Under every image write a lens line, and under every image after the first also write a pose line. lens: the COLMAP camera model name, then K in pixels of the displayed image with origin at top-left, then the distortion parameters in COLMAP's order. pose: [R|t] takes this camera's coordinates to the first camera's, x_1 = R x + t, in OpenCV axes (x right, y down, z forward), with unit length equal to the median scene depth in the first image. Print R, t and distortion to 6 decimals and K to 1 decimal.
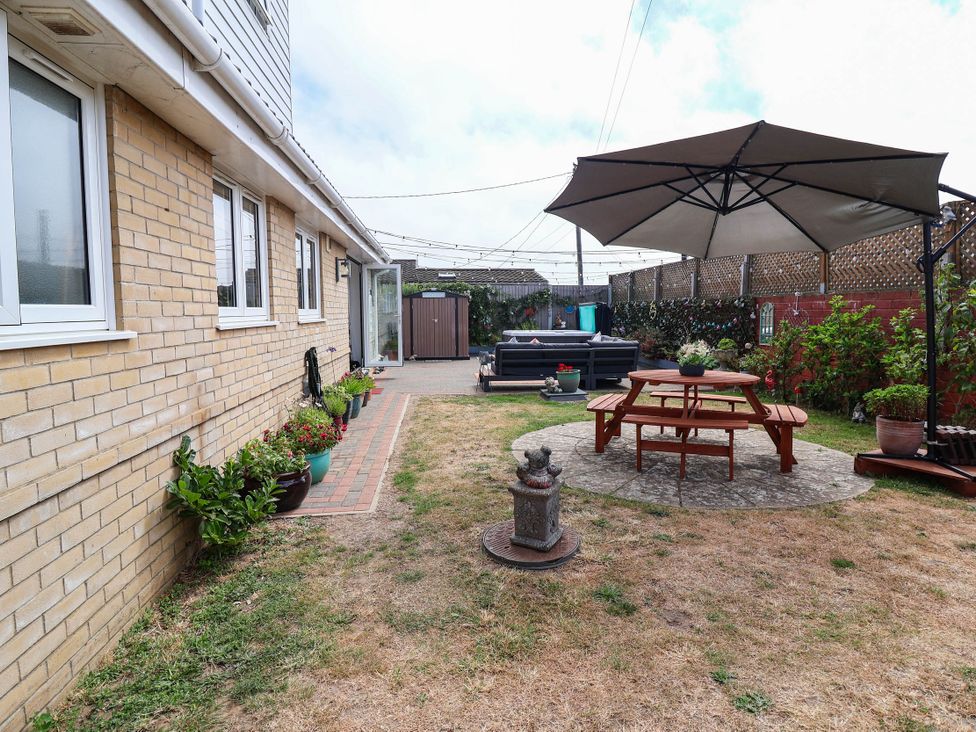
lens RADIAL K [[524.0, 0, 490.3], [0, 524.0, 346.7], [0, 0, 1]] dist [0.003612, -0.014275]
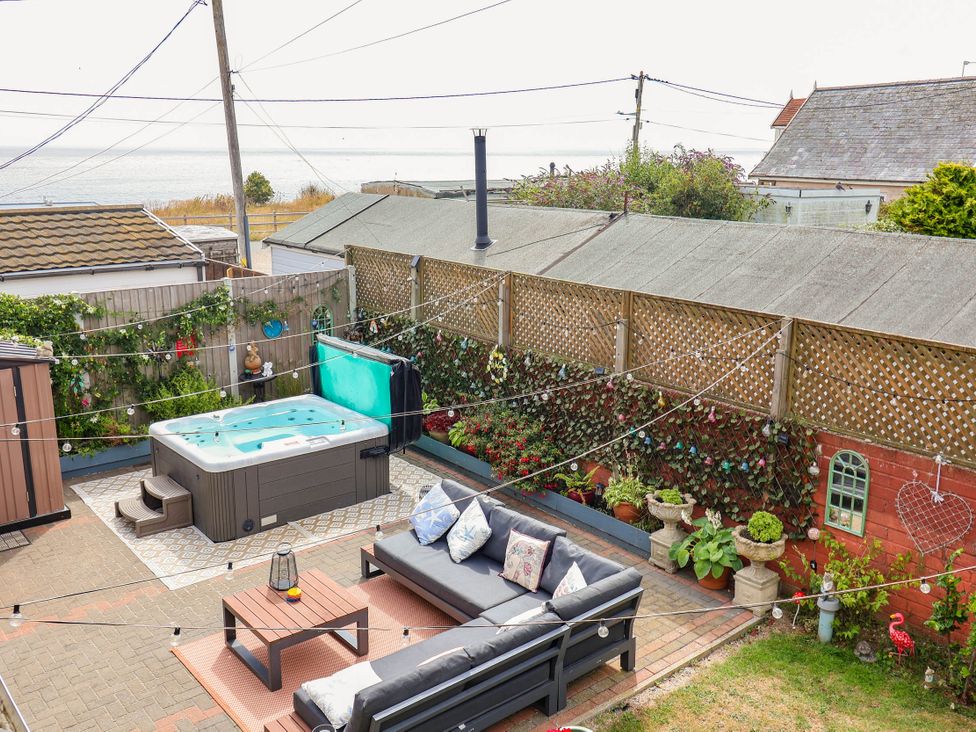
lens RADIAL K [[885.2, 0, 500.9], [0, 885.2, 365.2], [0, 0, 1]] dist [0.002809, -0.009173]
pose [[0.825331, -0.122937, 0.551104, -0.120097], [0.026156, 0.983287, 0.180175, -0.188924], [-0.564043, -0.134289, 0.814752, 0.291684]]
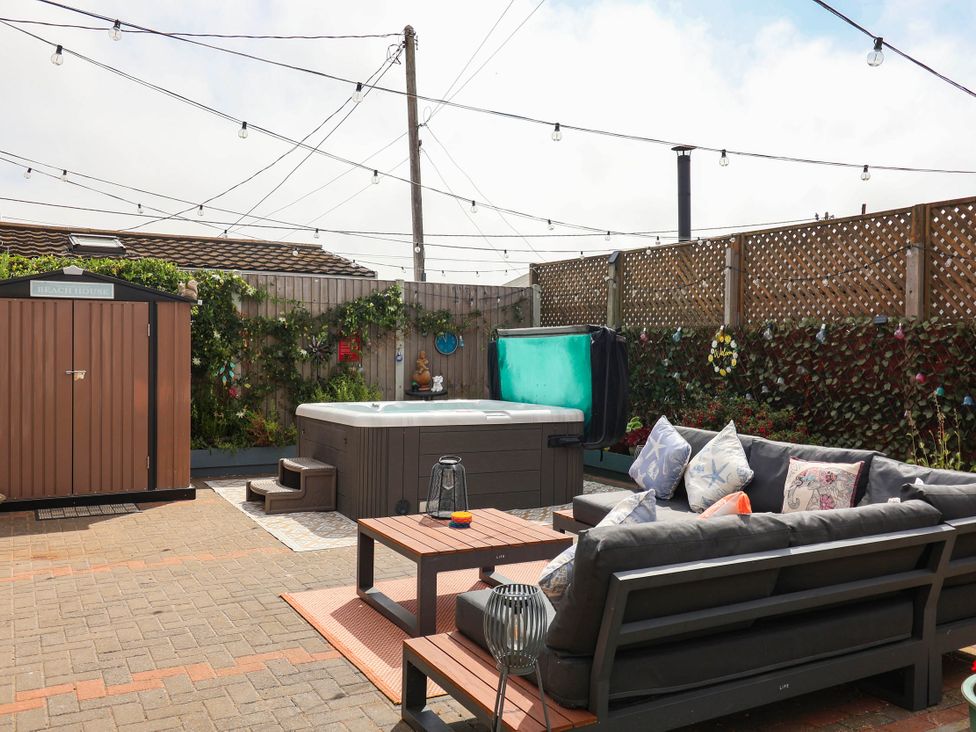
lens RADIAL K [[858.5, 0, 488.0], [0, 858.5, 366.0], [0, 0, 1]] dist [0.000401, 0.009329]
pose [[0.921235, 0.006179, 0.388959, -0.076308], [0.011823, 0.998967, -0.043872, -0.029200], [-0.388828, 0.045015, 0.920210, 0.434646]]
